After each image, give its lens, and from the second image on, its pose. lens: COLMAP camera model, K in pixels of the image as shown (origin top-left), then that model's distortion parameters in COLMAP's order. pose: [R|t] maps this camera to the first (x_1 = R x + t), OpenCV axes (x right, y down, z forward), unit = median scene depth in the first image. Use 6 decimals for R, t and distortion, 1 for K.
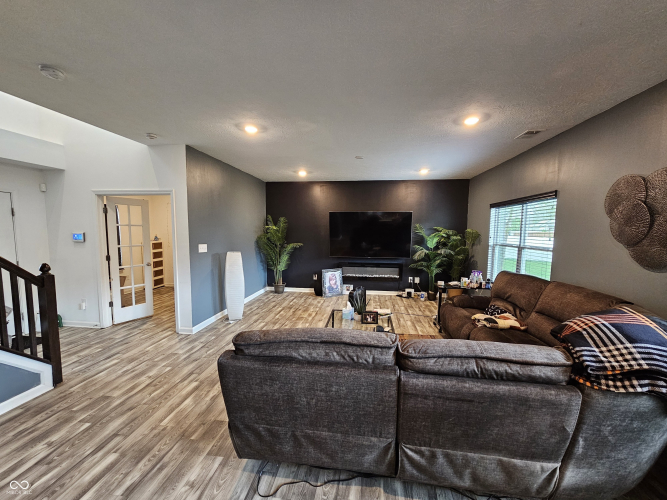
lens RADIAL K [[269.8, 0, 333.8], [0, 269.8, 251.3], [0, 0, 1]] dist [0.006509, 0.001372]
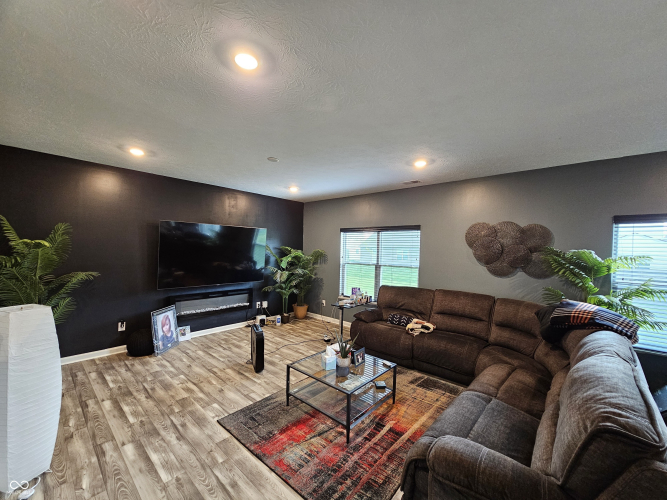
lens RADIAL K [[269.8, 0, 337.5], [0, 269.8, 253.0], [0, 0, 1]] dist [0.006509, 0.001372]
pose [[0.573306, -0.002681, 0.819337, -0.306959], [0.044375, 0.998629, -0.027782, -0.030576], [-0.818139, 0.052285, 0.572639, 0.281739]]
